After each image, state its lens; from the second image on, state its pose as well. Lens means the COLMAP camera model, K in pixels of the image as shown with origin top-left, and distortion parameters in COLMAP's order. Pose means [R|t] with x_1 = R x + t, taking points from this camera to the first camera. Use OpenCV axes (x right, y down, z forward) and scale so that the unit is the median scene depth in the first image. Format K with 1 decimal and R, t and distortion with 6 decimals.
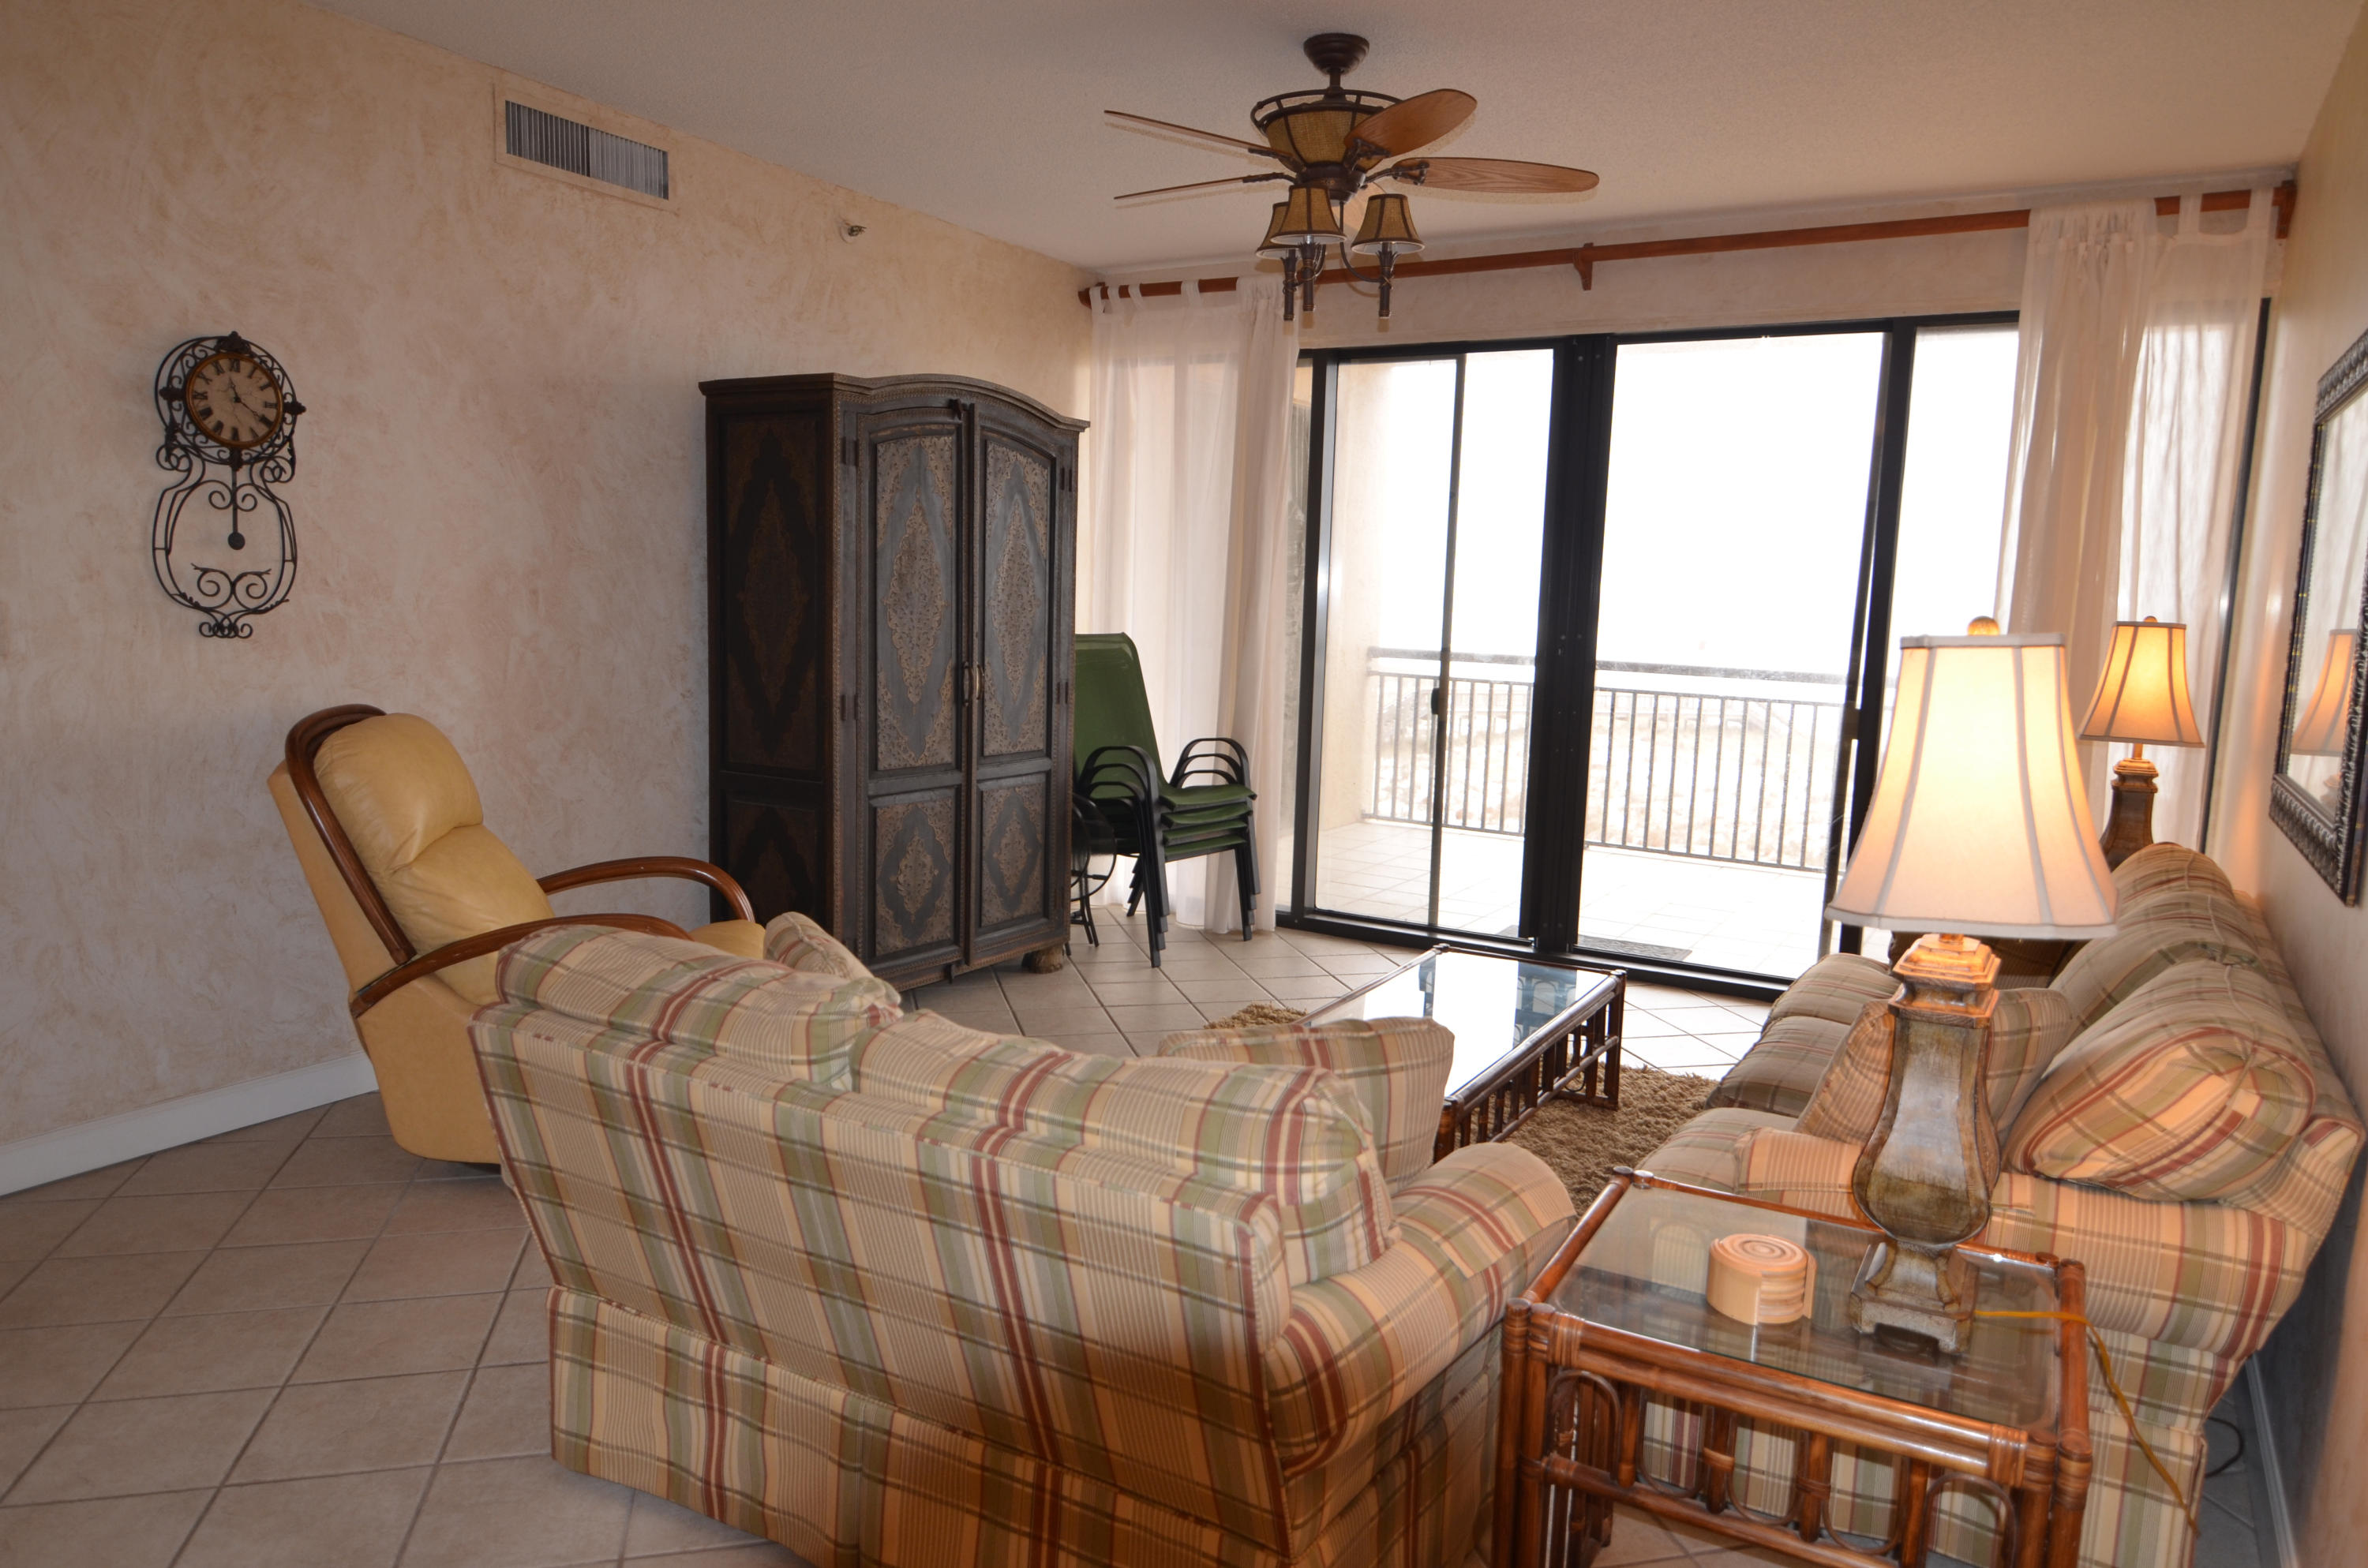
lens RADIAL K [[1527.6, 0, 1197.3], [0, 1527.6, 788.4], [0, 0, 1]] dist [0.000352, -0.013159]
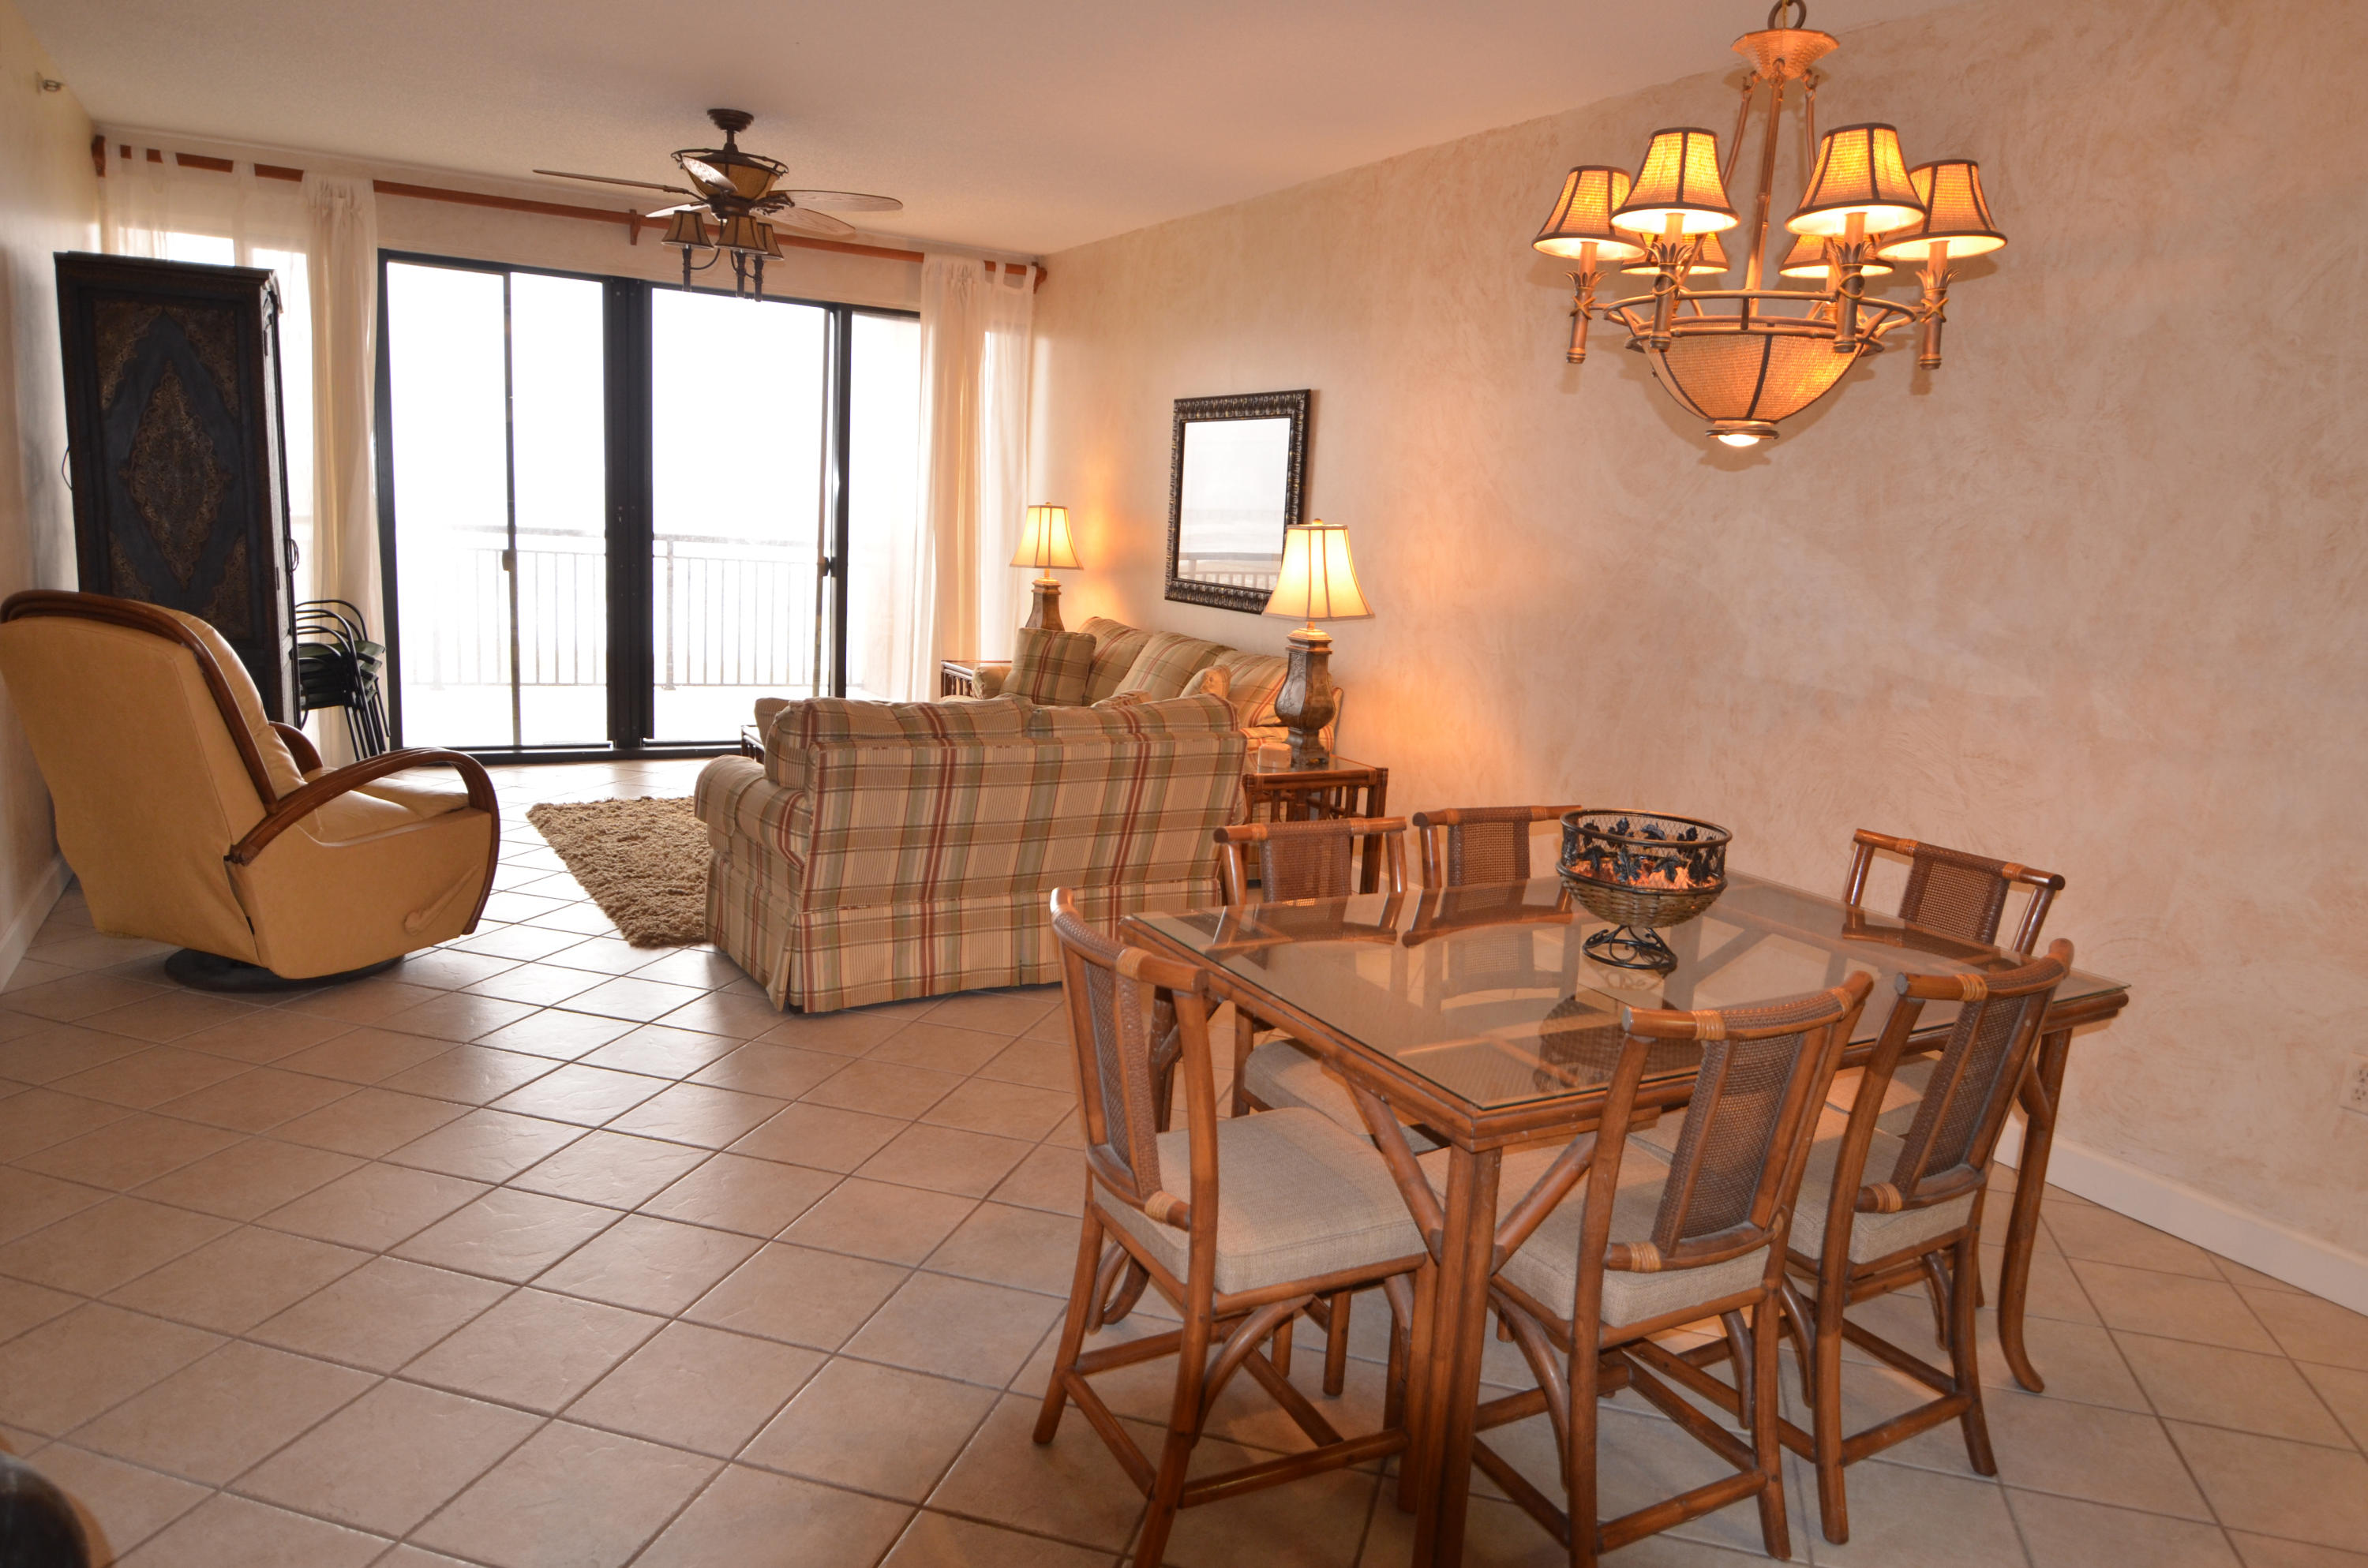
lens RADIAL K [[1527.6, 0, 1197.3], [0, 1527.6, 788.4], [0, 0, 1]] dist [0.000352, -0.013159]
pose [[0.513486, -0.154621, 0.844052, -0.678786], [0.071378, 0.987919, 0.137552, -0.006803], [-0.855124, -0.010384, 0.518320, -0.111102]]
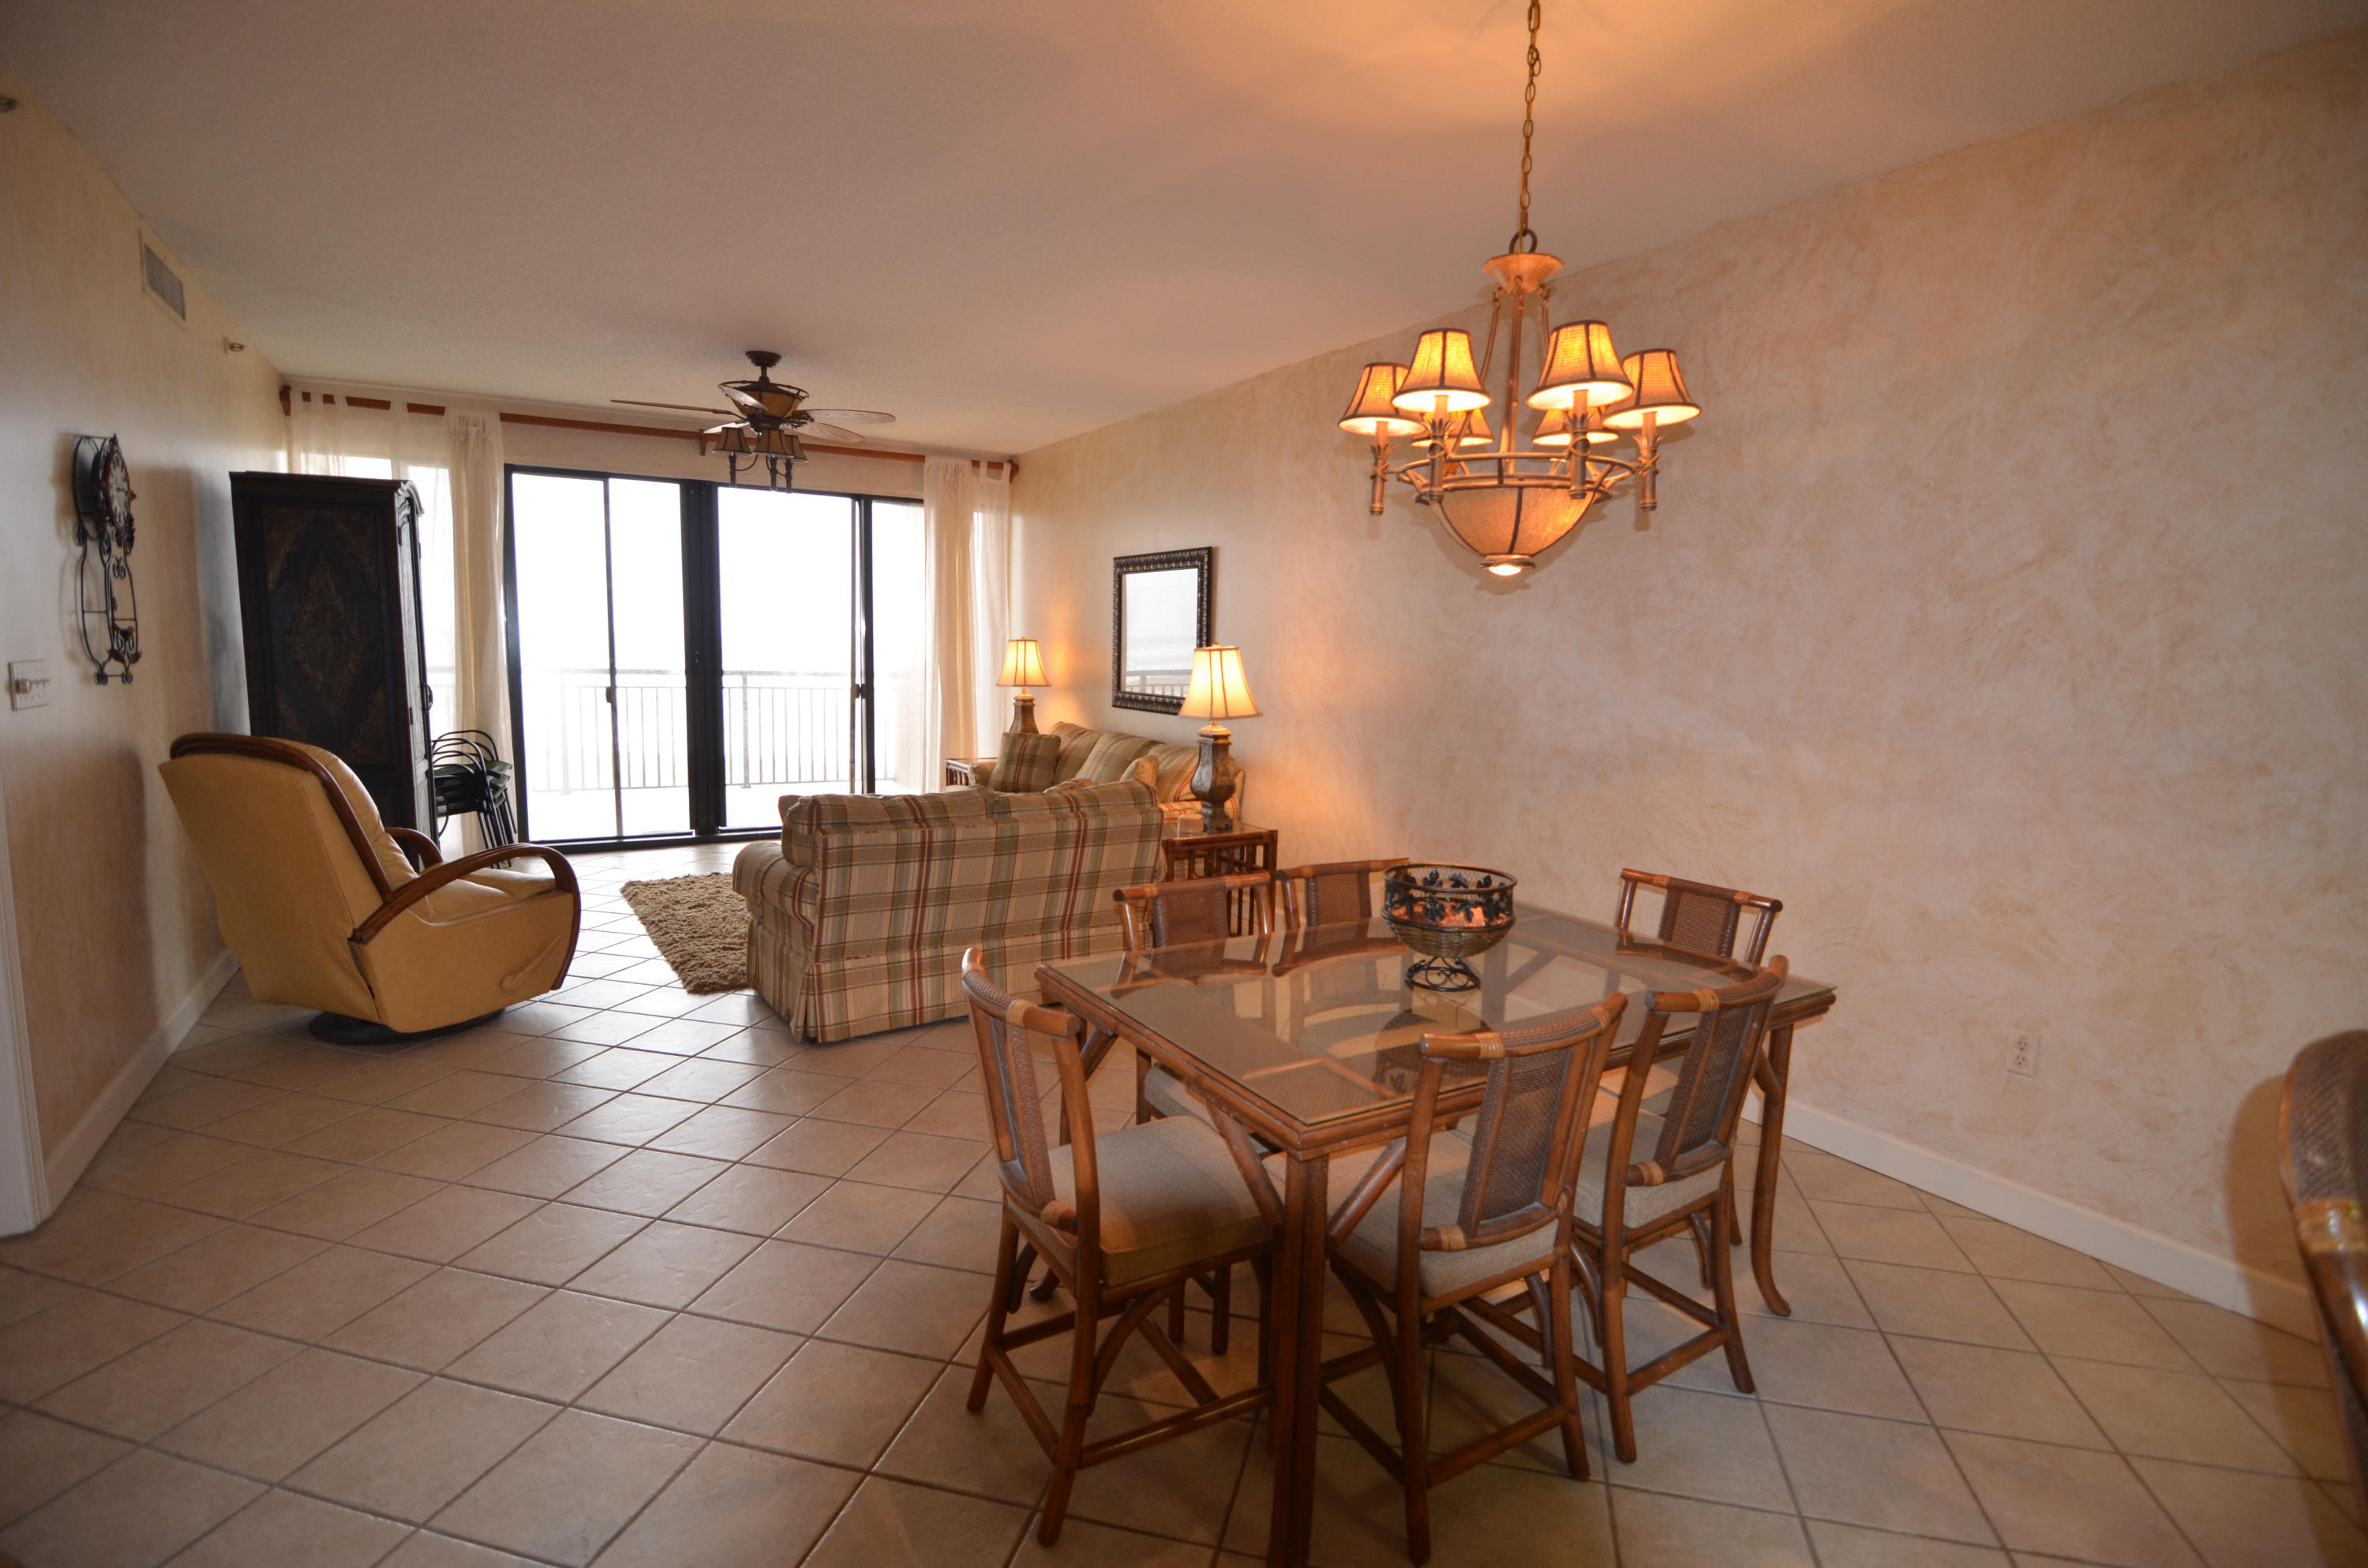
lens RADIAL K [[1128.9, 0, 1197.7], [0, 1128.9, 784.6], [0, 0, 1]] dist [-0.005380, -0.010409]
pose [[0.483345, -0.129377, 0.865817, -0.636497], [0.105702, 0.990408, 0.088986, -0.005254], [-0.869025, 0.048508, 0.492384, -0.117148]]
